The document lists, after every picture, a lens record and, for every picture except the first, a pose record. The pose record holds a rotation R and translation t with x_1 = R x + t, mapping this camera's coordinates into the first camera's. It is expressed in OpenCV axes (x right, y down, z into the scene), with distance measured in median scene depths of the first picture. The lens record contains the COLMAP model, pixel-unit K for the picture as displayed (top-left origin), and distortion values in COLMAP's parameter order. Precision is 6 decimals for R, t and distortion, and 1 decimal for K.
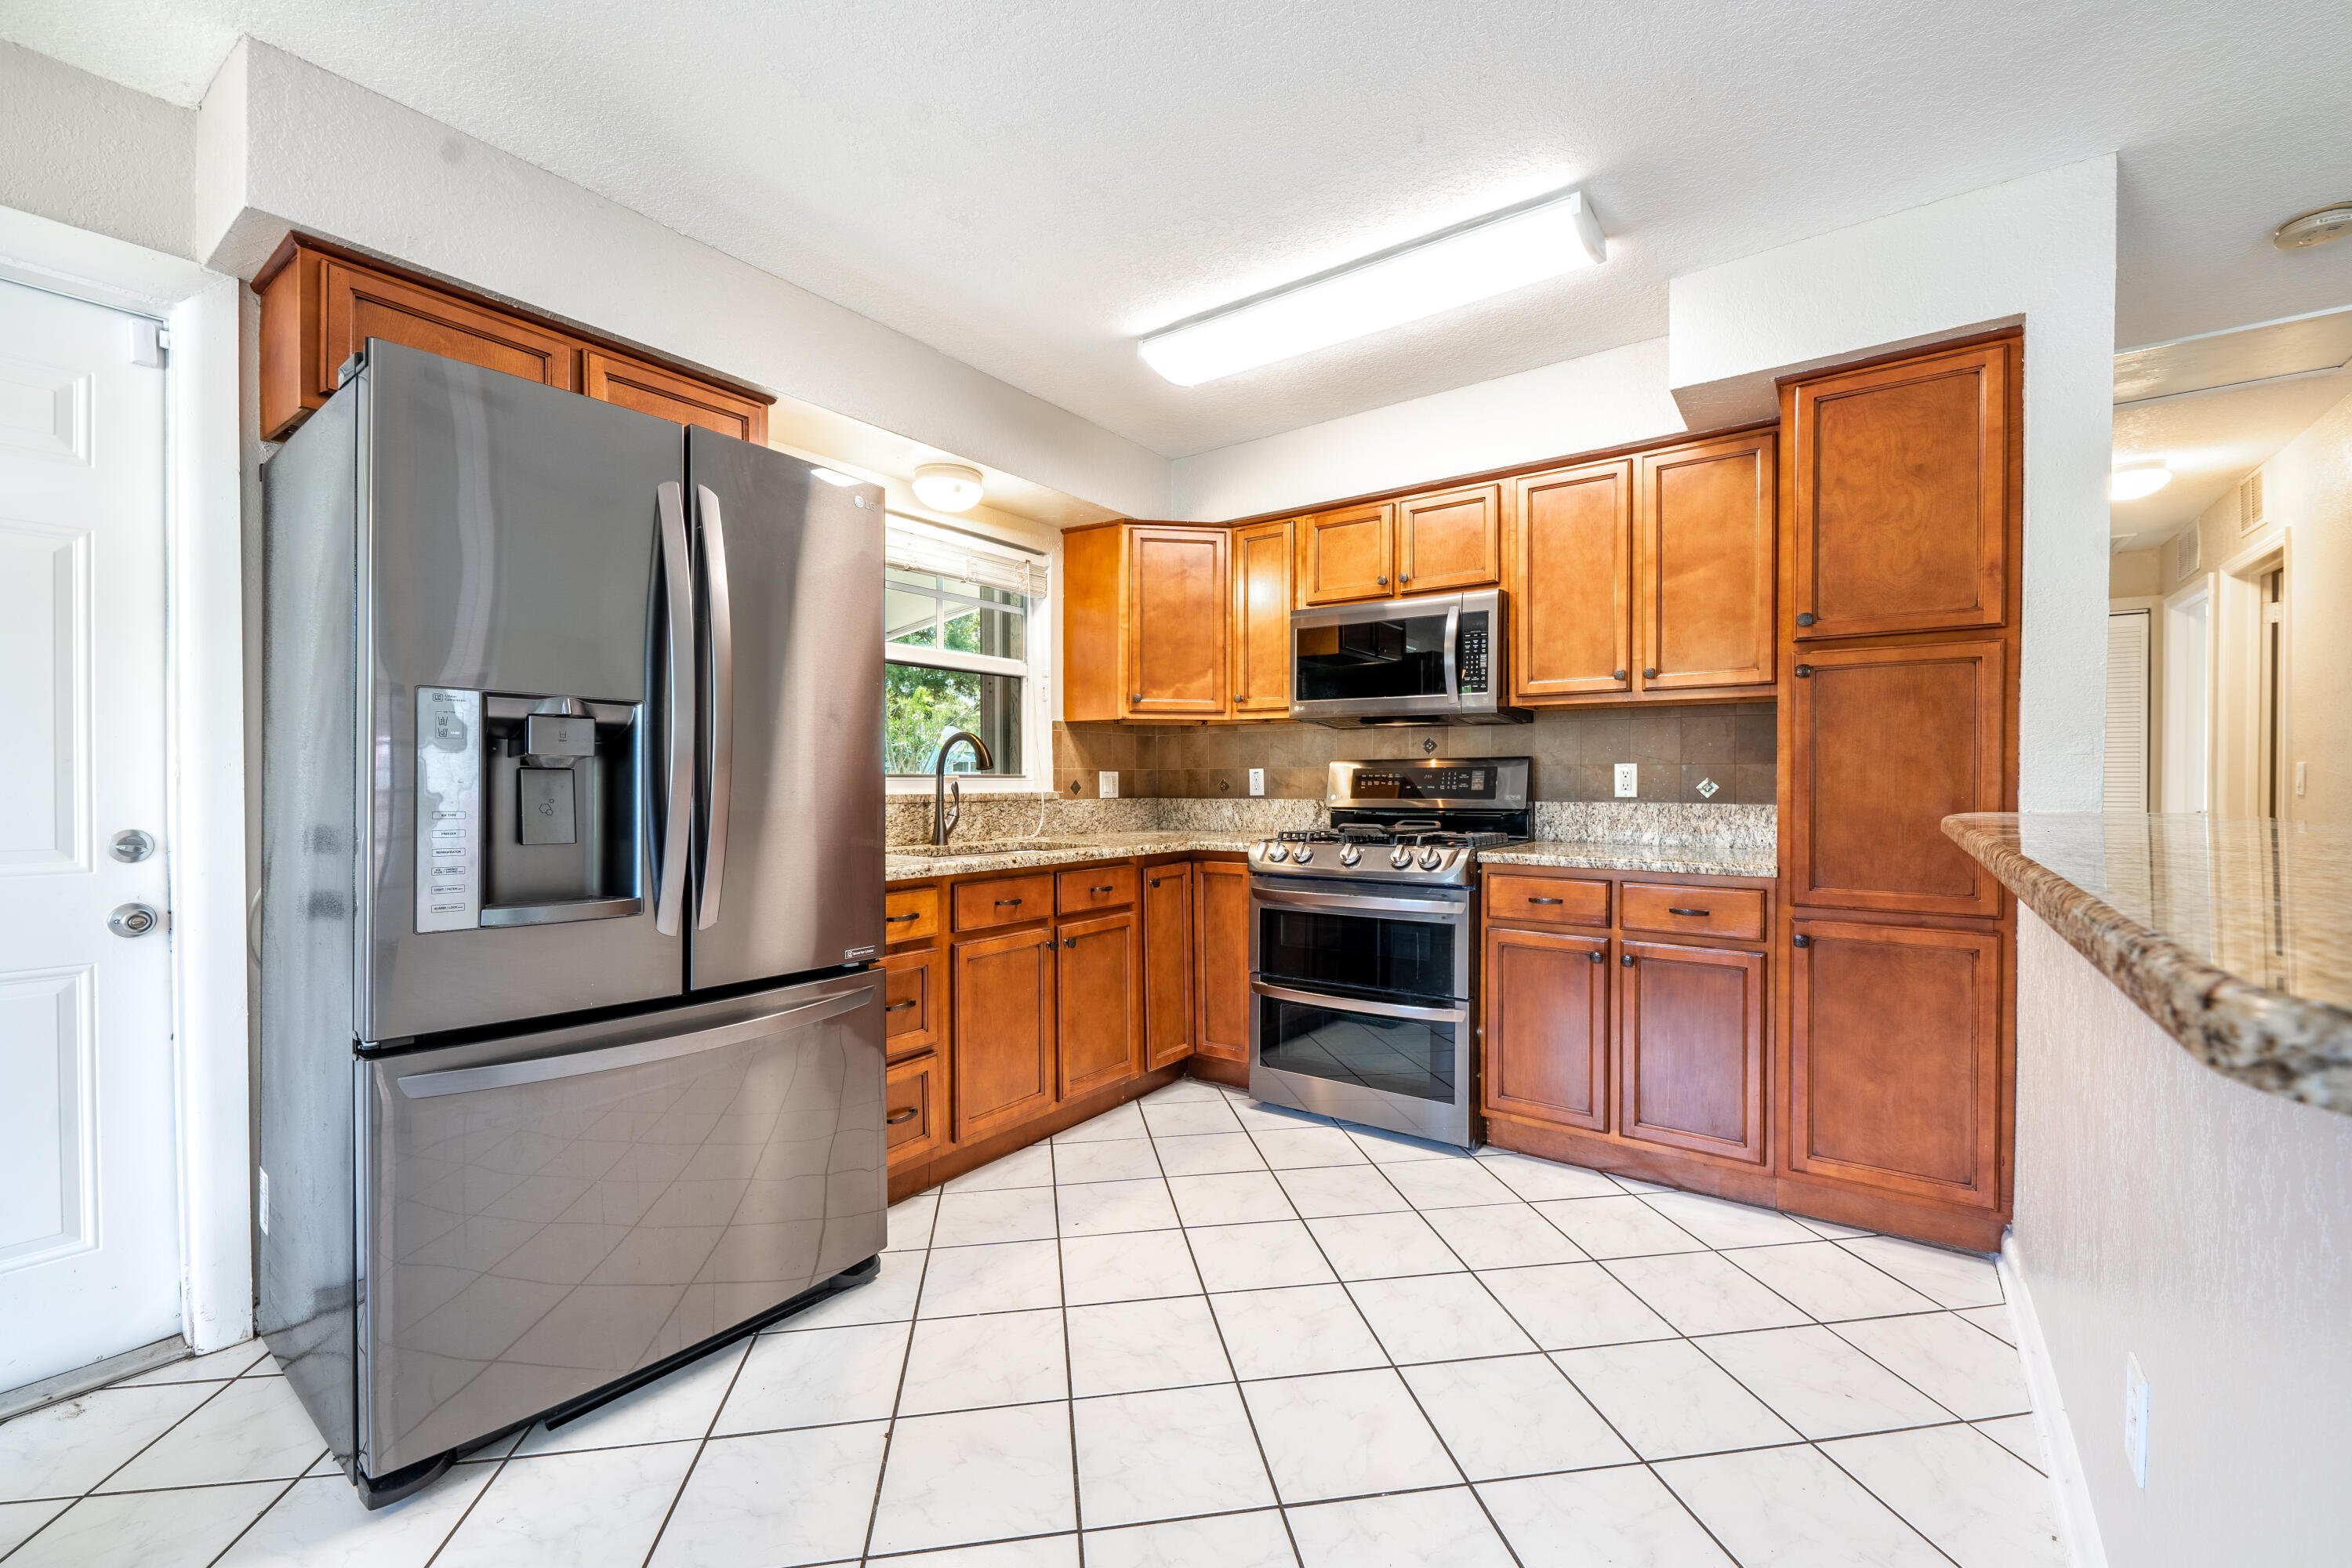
lens RADIAL K [[958.0, 0, 1179.8], [0, 958.0, 776.3], [0, 0, 1]] dist [0.000551, -0.000304]
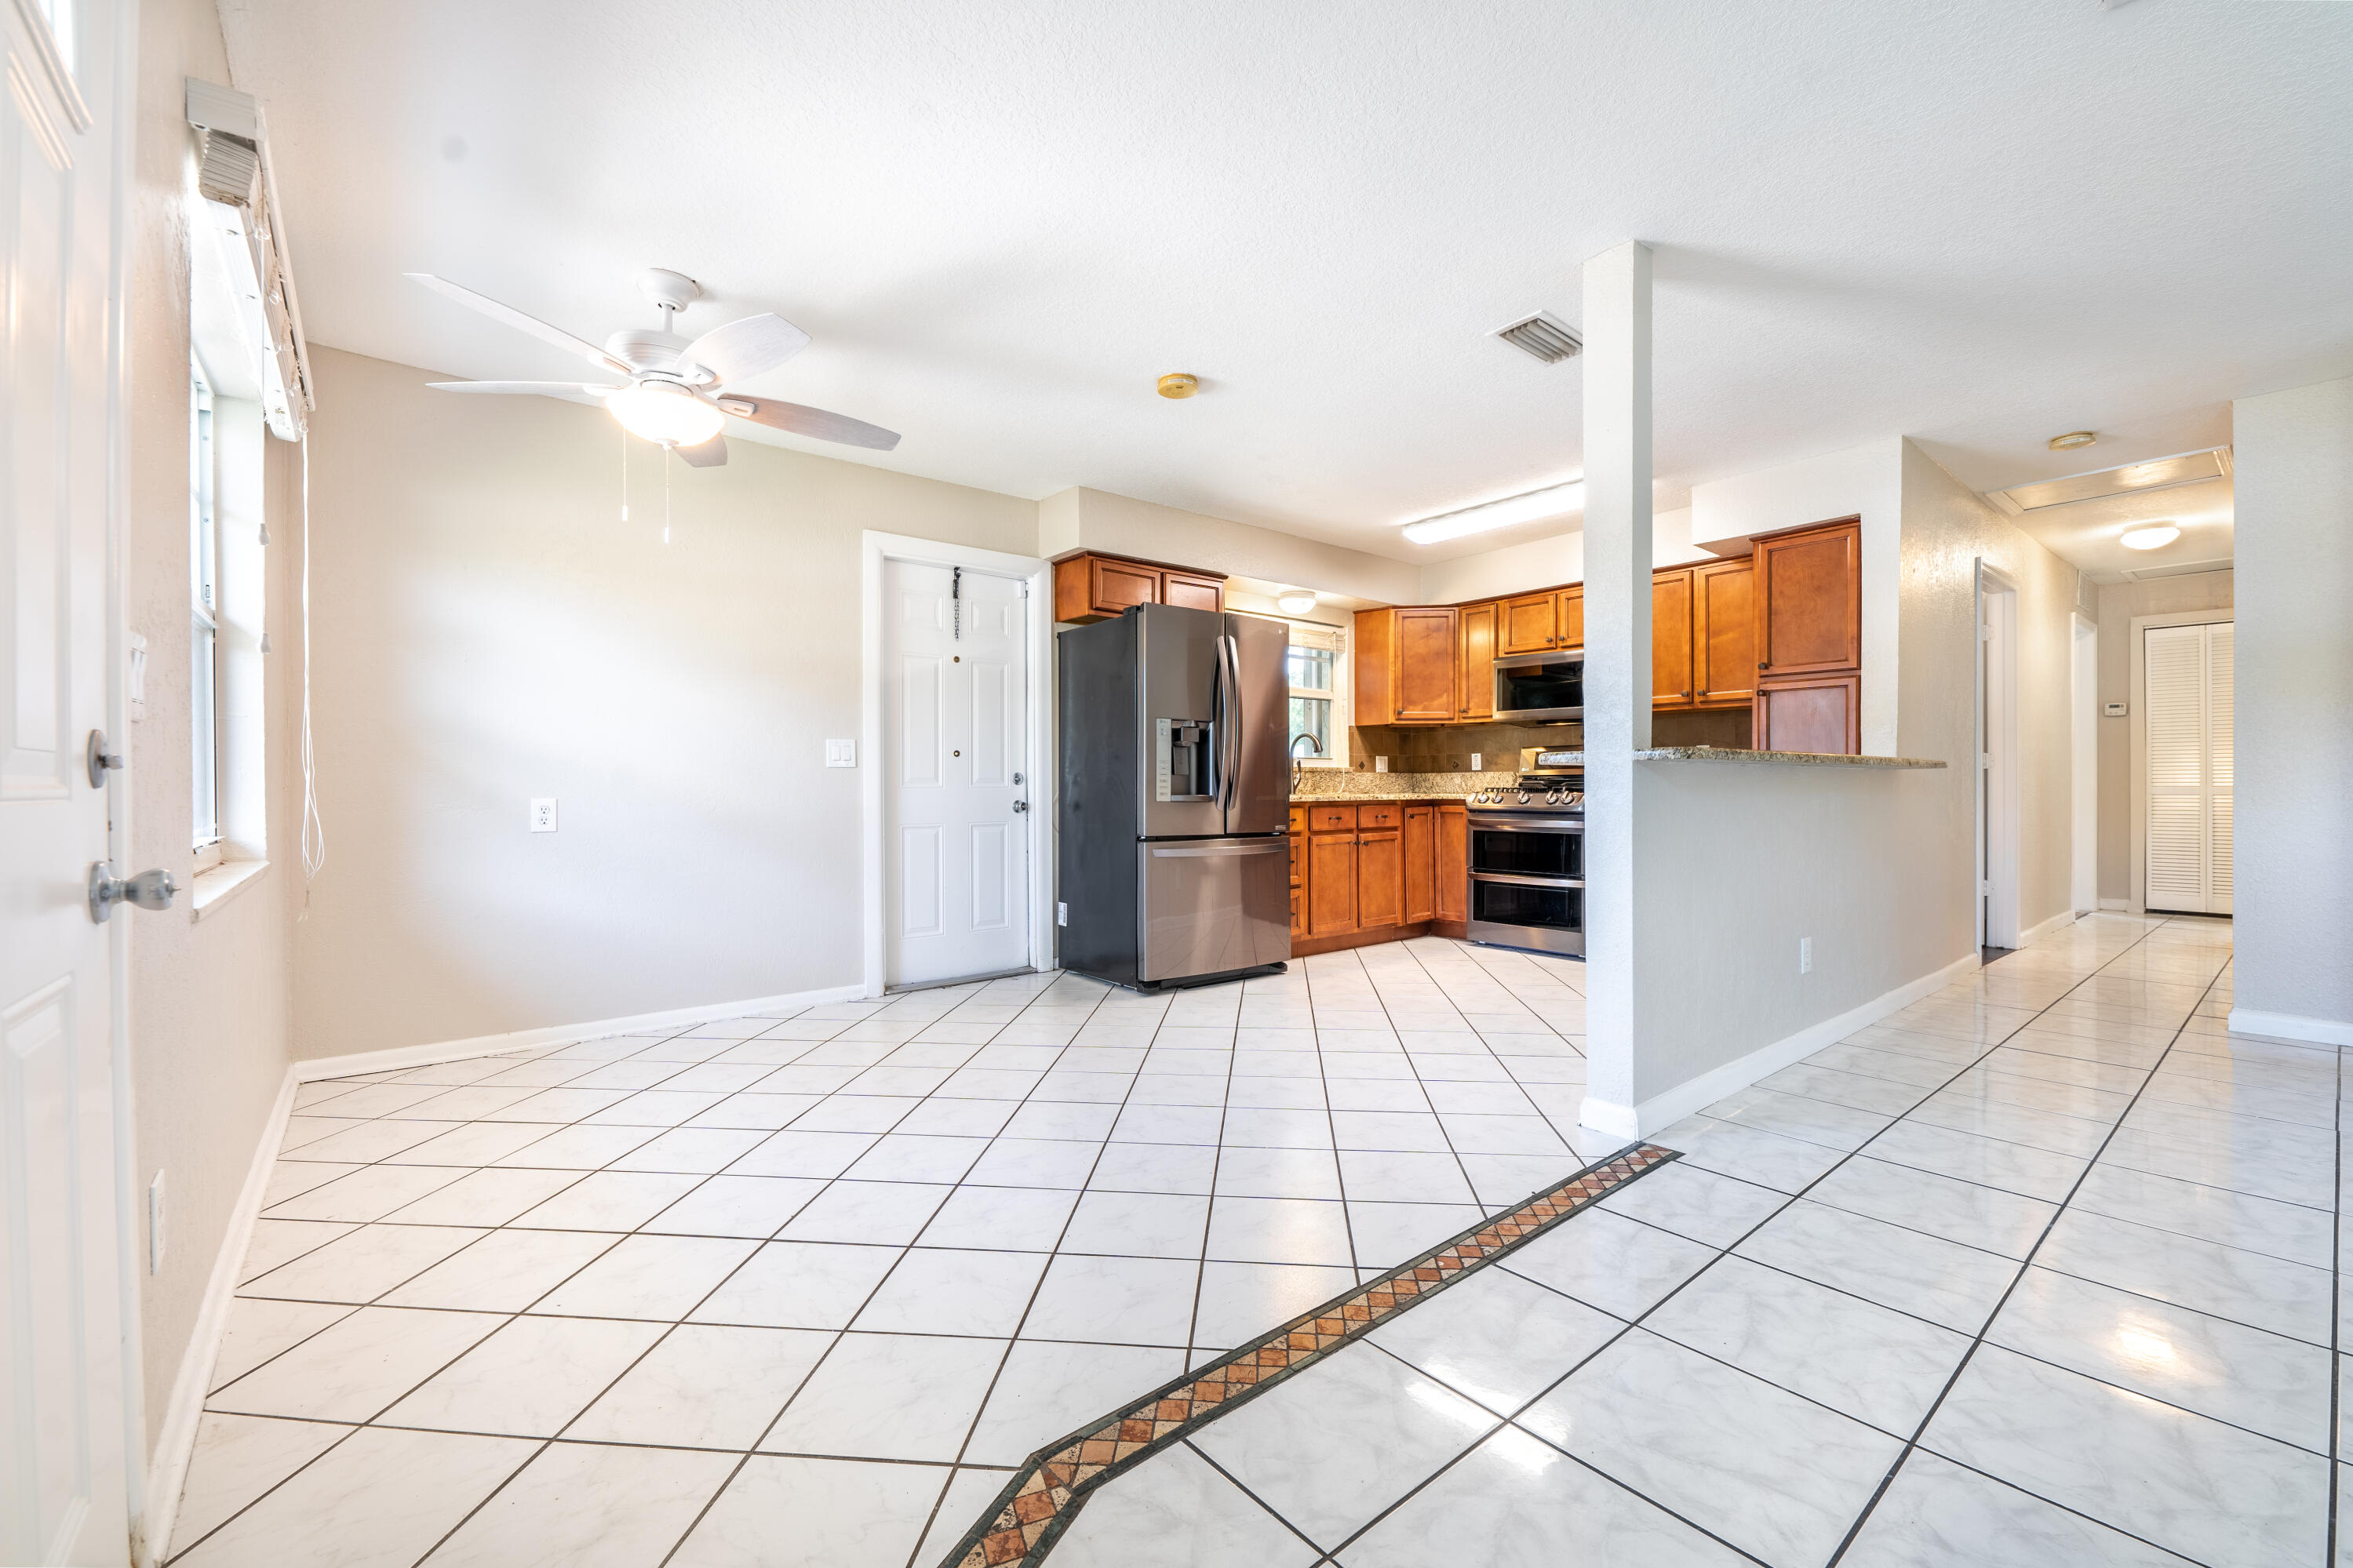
lens RADIAL K [[968.9, 0, 1181.9], [0, 968.9, 790.1], [0, 0, 1]] dist [-0.000941, -0.000048]
pose [[0.967910, 0.000029, -0.251296, 0.015339], [0.002354, 0.999955, 0.009183, 0.051173], [0.251285, -0.009480, 0.967867, -0.942518]]
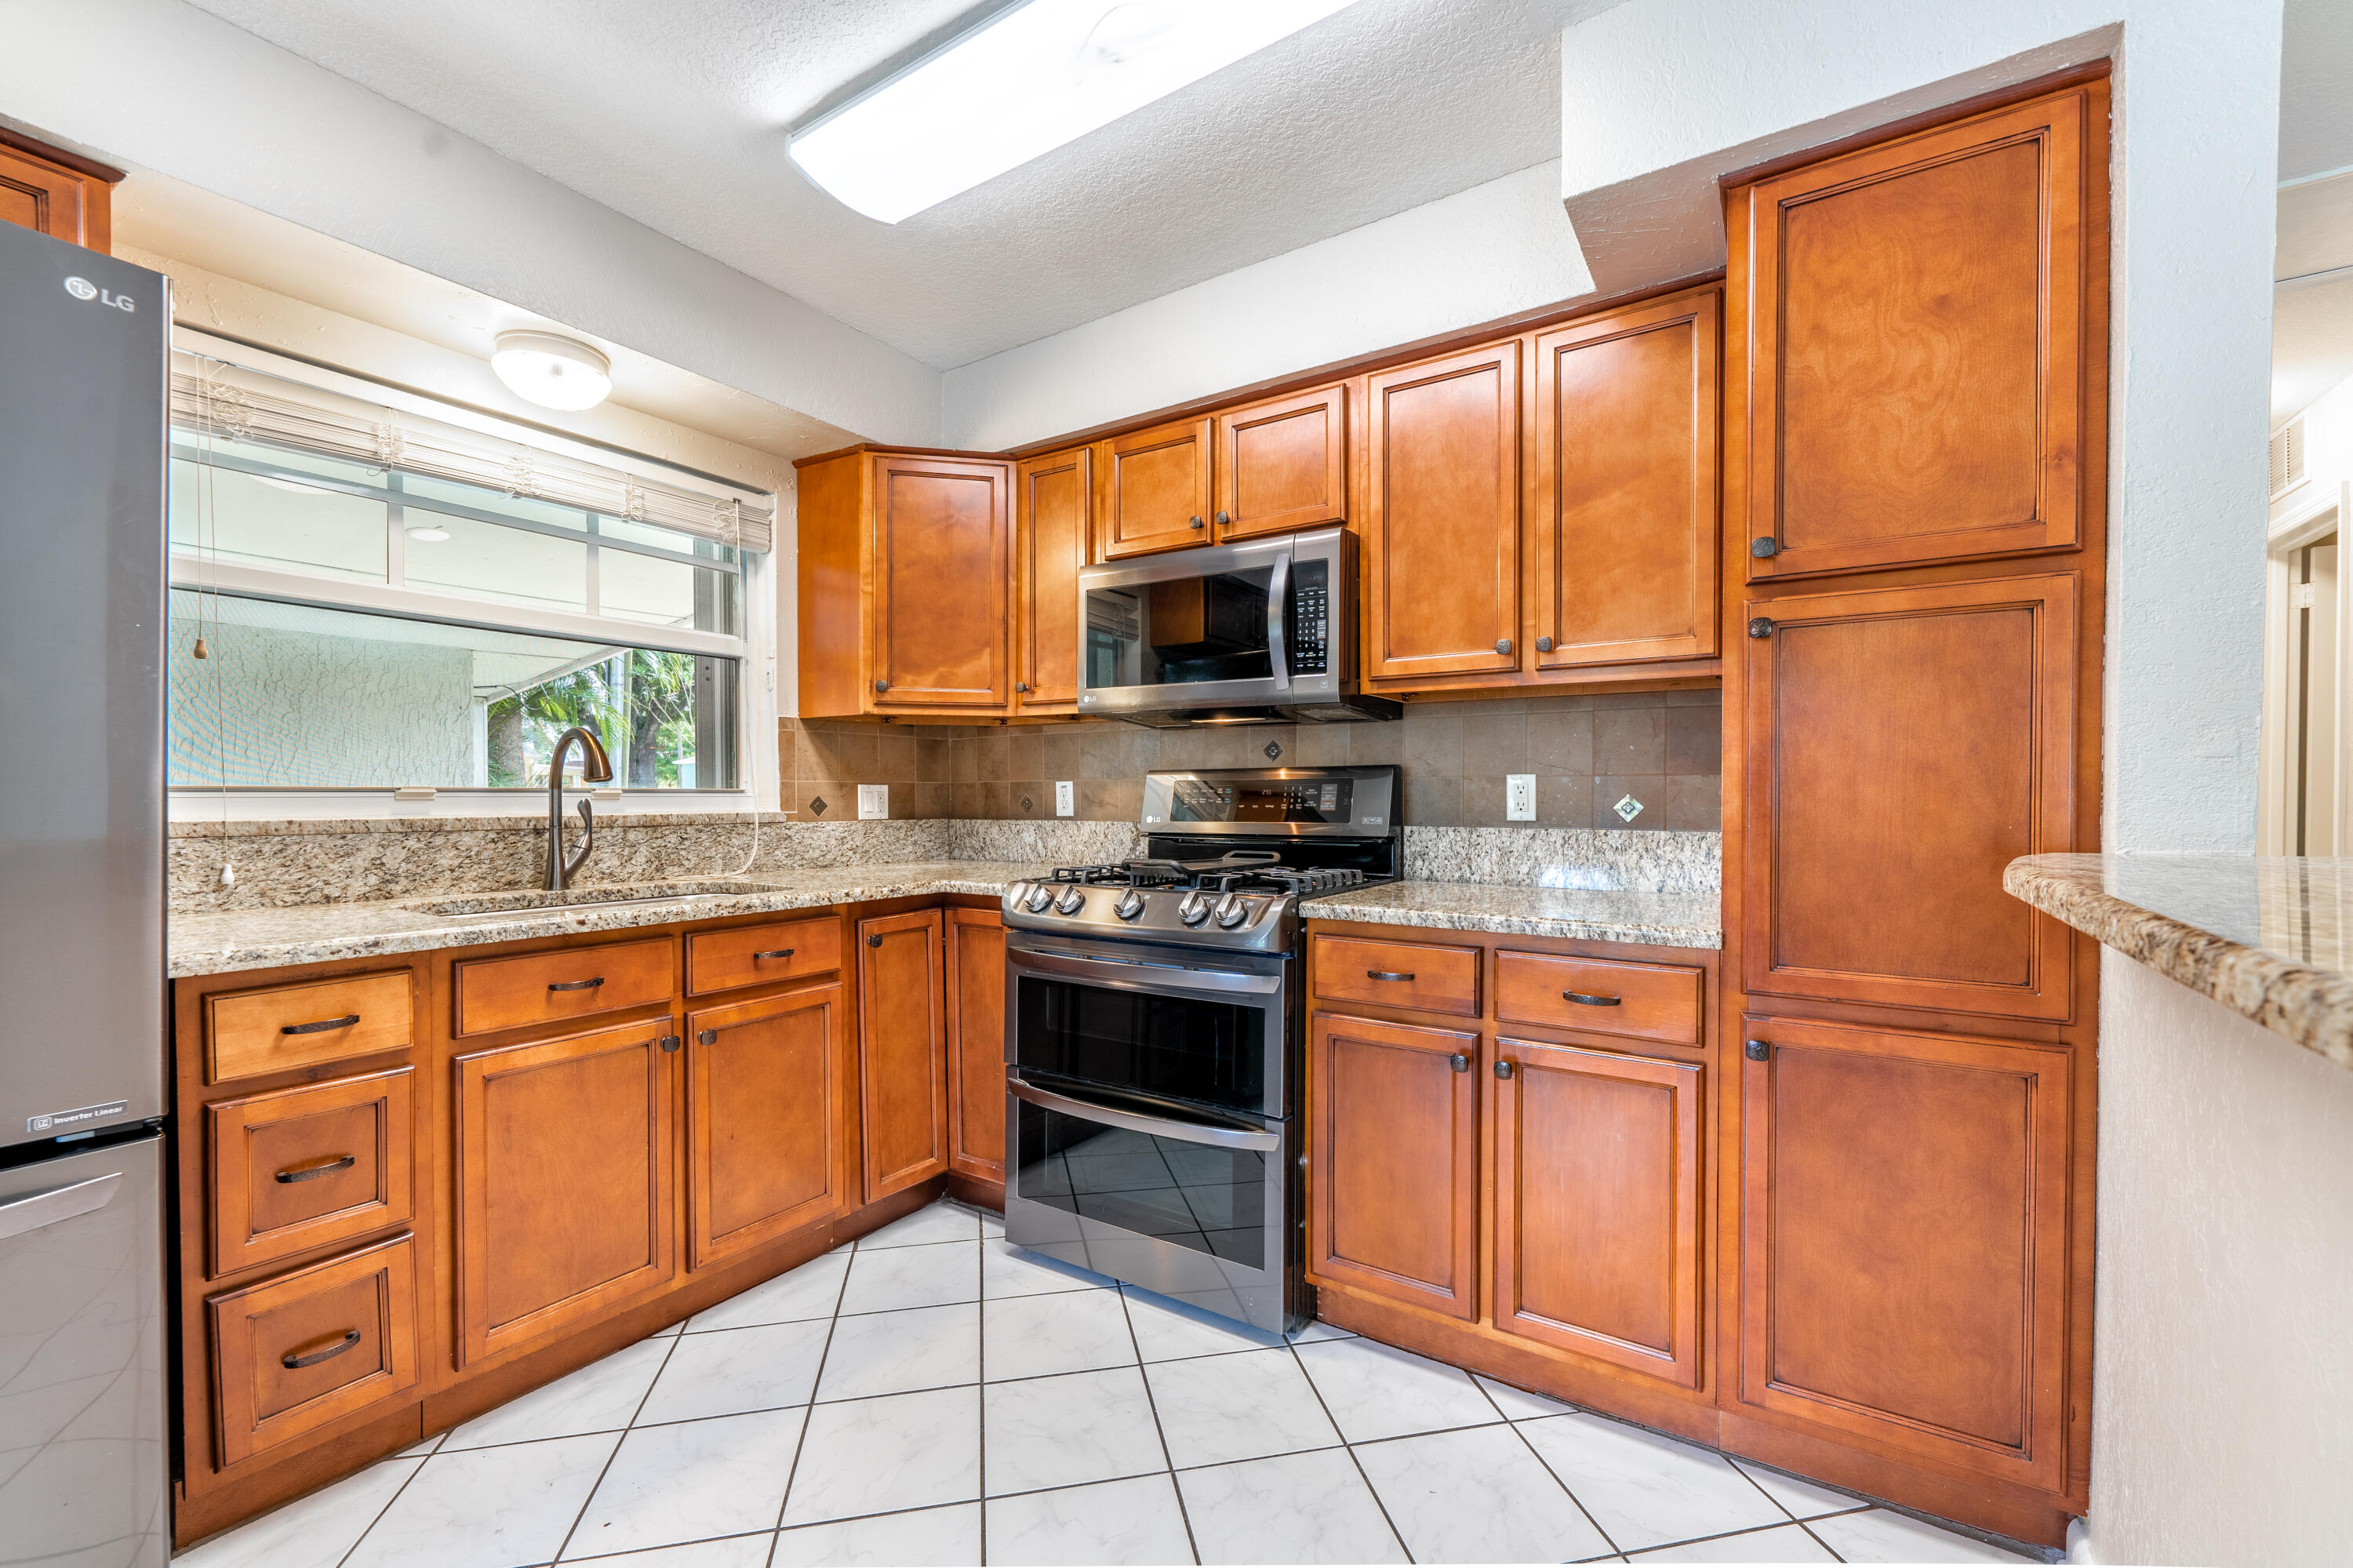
lens RADIAL K [[969.0, 0, 1181.9], [0, 969.0, 790.1], [0, 0, 1]] dist [-0.000941, -0.000048]
pose [[0.998978, 0.000763, 0.045197, 0.191255], [-0.000779, 1.000000, 0.000347, -0.001679], [-0.045196, -0.000382, 0.998978, 0.301863]]
